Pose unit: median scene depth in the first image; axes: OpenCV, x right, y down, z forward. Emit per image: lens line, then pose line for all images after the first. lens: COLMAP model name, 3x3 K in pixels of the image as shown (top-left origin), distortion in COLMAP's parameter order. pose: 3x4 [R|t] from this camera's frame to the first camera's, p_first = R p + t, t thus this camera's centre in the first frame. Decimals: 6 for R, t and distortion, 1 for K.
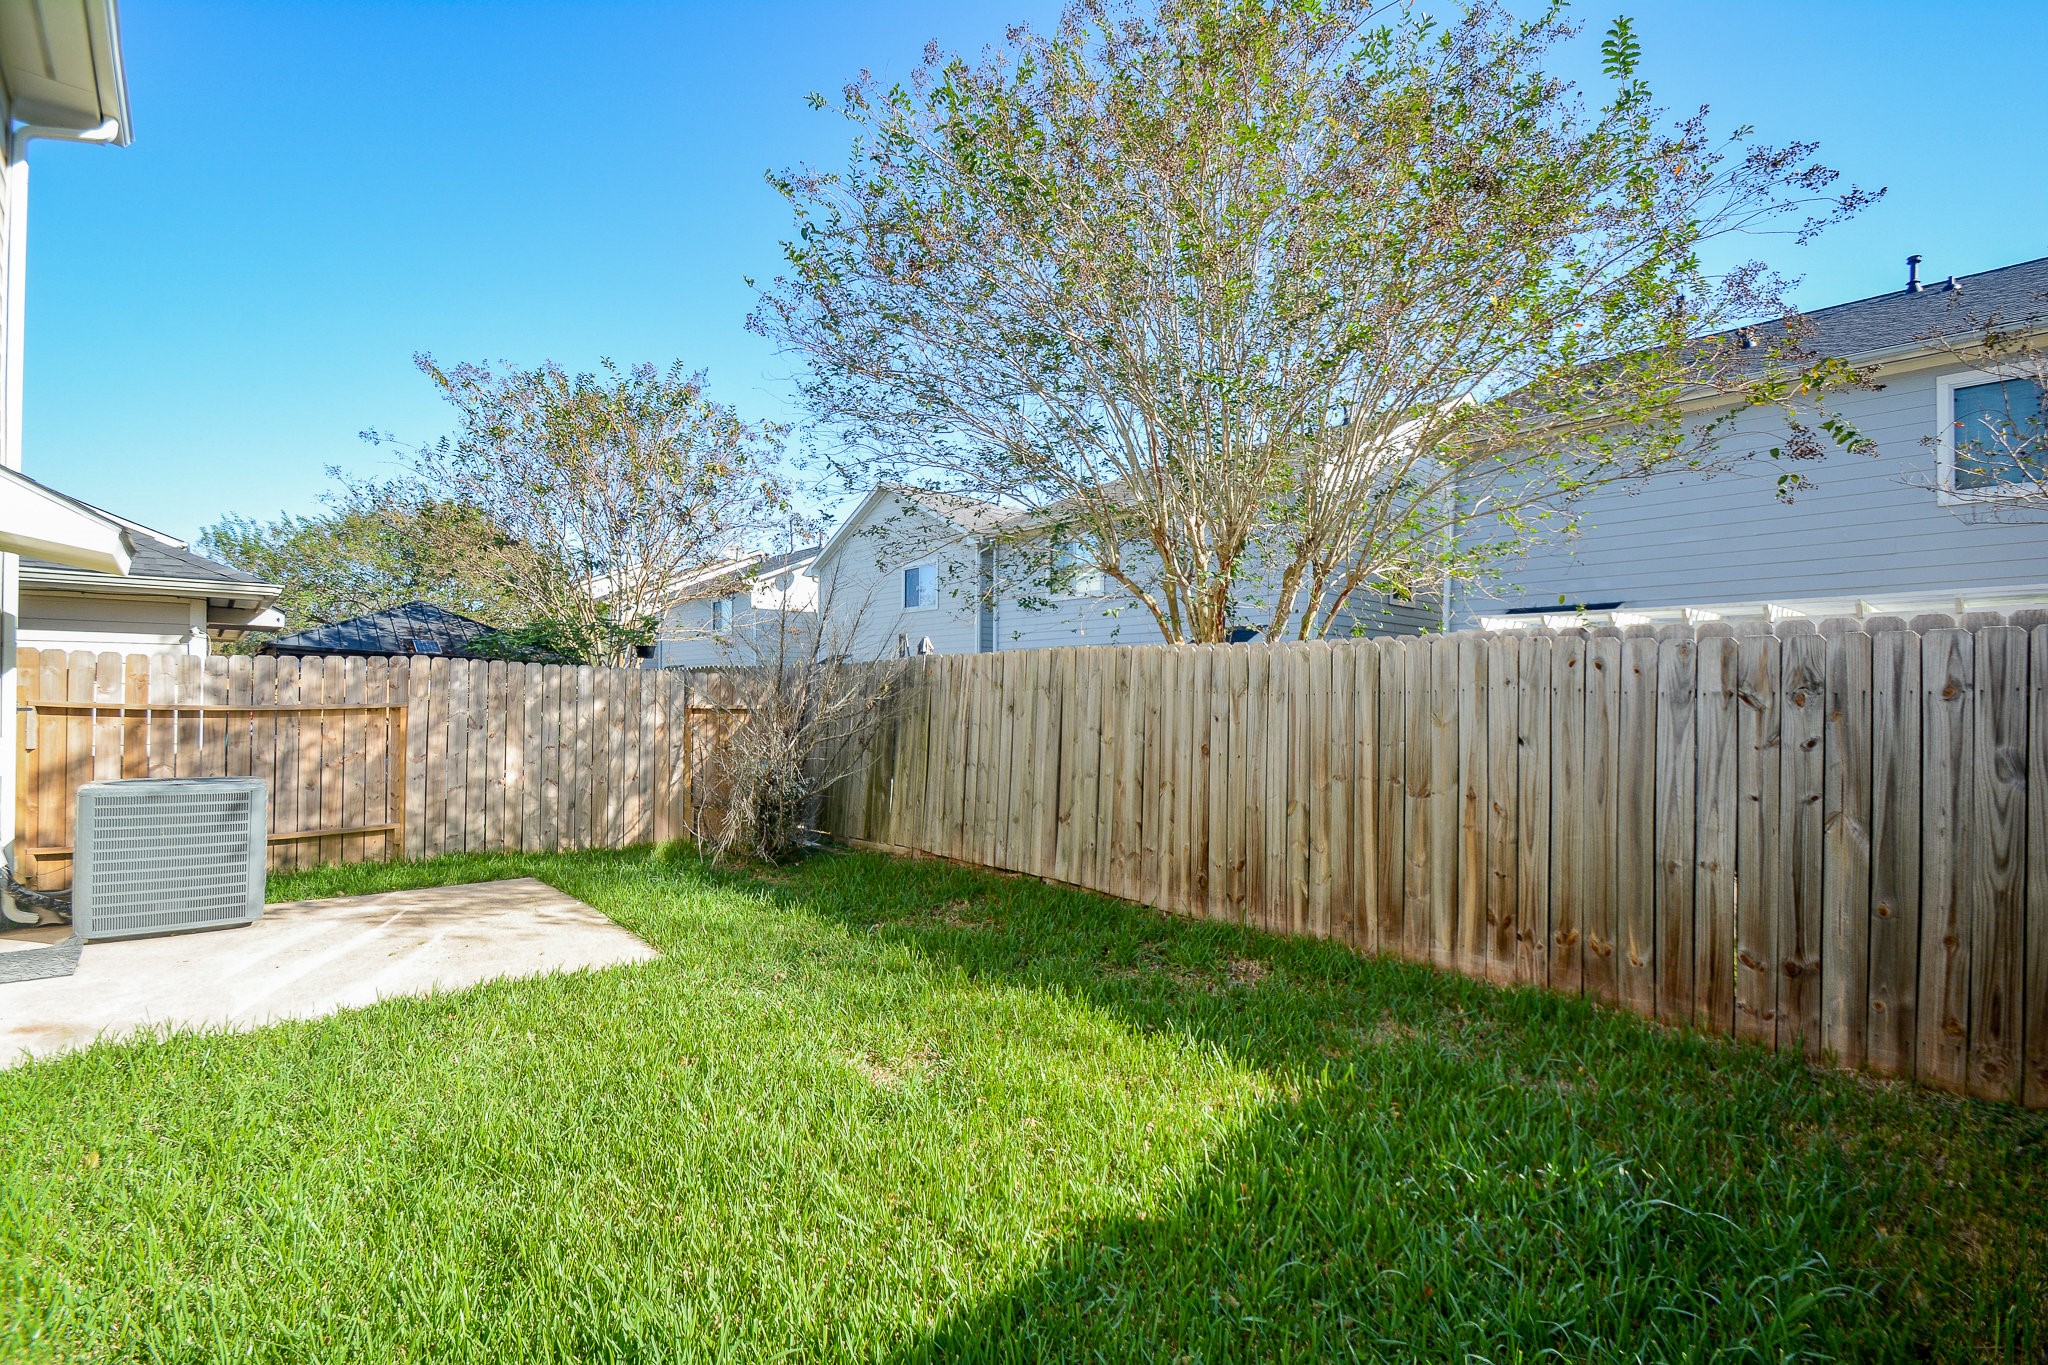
lens RADIAL K [[910.3, 0, 1013.9], [0, 910.3, 695.0], [0, 0, 1]] dist [0.017703, -0.017839]
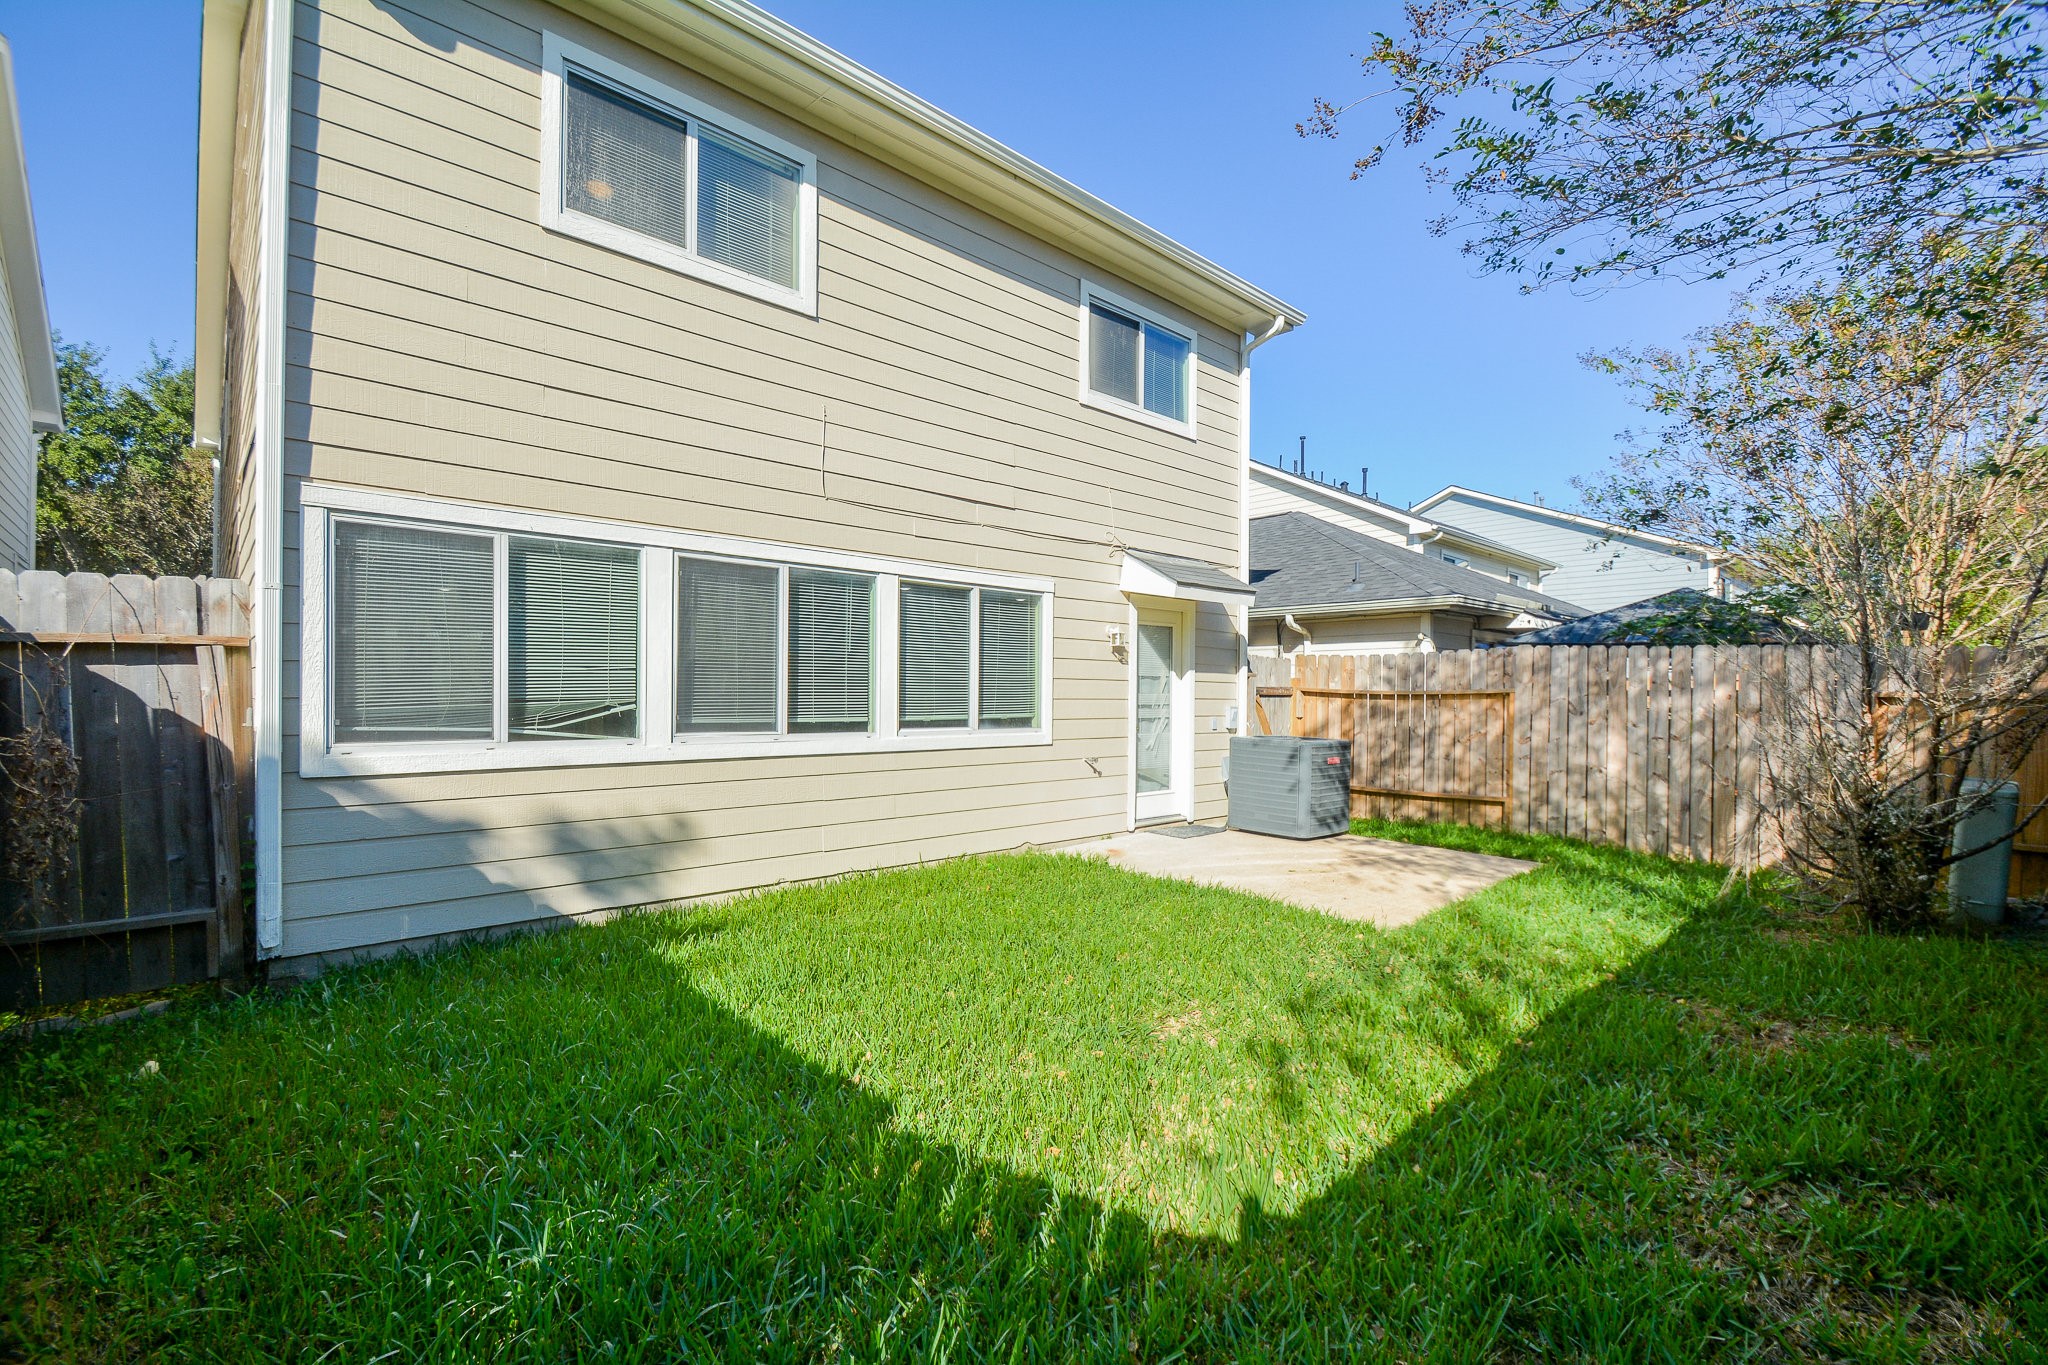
lens RADIAL K [[910.3, 0, 1013.9], [0, 910.3, 695.0], [0, 0, 1]] dist [0.017703, -0.017839]
pose [[-0.013318, -0.002917, -0.999907, 0.430932], [-0.006150, 0.999977, -0.002836, 0.022272], [0.999892, 0.006112, -0.013336, 0.407611]]
